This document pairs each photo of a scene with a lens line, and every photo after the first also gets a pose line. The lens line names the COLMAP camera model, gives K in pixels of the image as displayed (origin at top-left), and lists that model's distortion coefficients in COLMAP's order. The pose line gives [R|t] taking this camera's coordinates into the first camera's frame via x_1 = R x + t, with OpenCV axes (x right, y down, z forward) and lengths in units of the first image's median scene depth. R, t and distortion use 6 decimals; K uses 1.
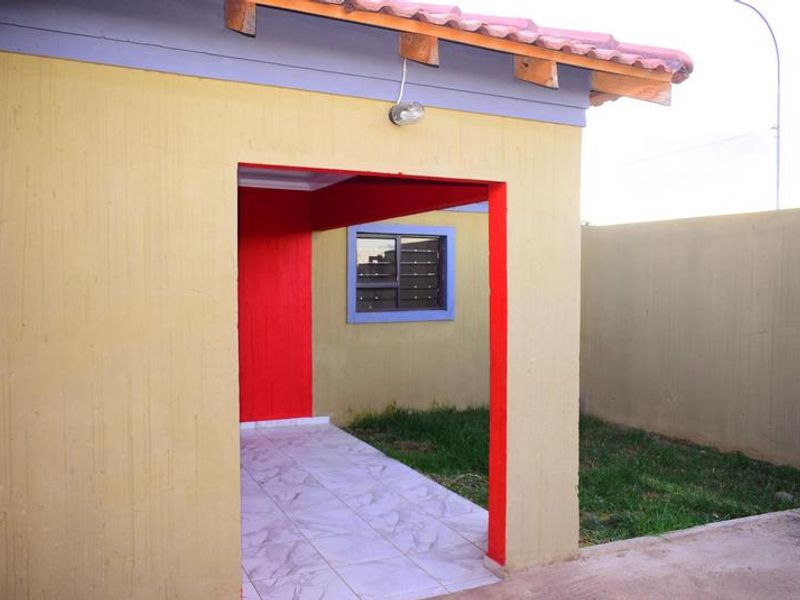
lens RADIAL K [[692.5, 0, 402.3], [0, 692.5, 303.1], [0, 0, 1]] dist [-0.010584, -0.007168]
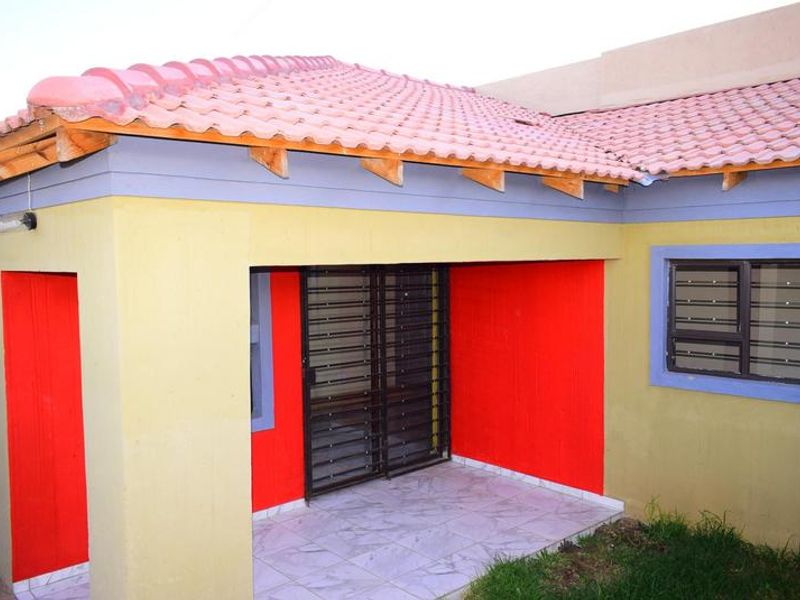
lens RADIAL K [[692.5, 0, 402.3], [0, 692.5, 303.1], [0, 0, 1]] dist [-0.010584, -0.007168]
pose [[0.284323, 0.052554, -0.957287, 0.737484], [-0.021403, 0.998596, 0.048465, -0.119910], [0.958490, 0.006709, 0.285049, 0.734530]]
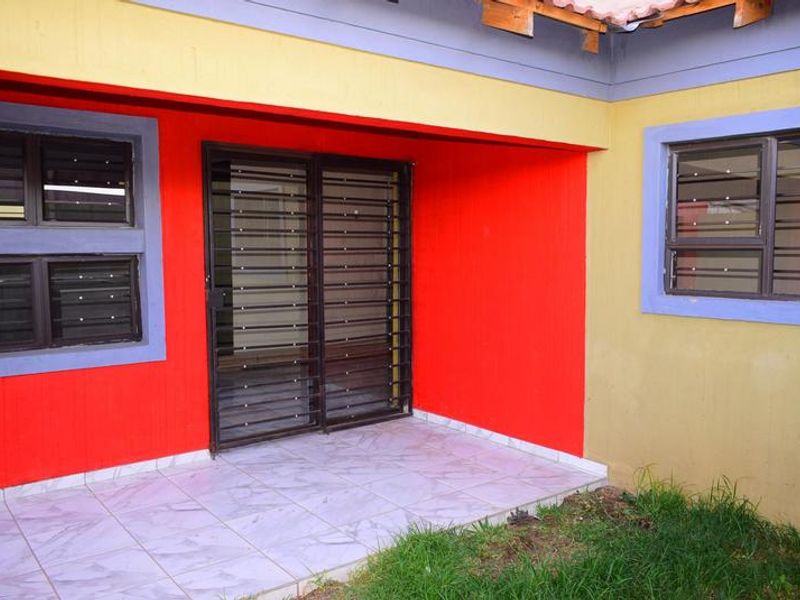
lens RADIAL K [[692.5, 0, 402.3], [0, 692.5, 303.1], [0, 0, 1]] dist [-0.010584, -0.007168]
pose [[0.209187, 0.075676, -0.974943, 0.576993], [-0.029827, 0.997031, 0.070991, -0.018382], [0.977421, 0.014229, 0.210823, 0.943790]]
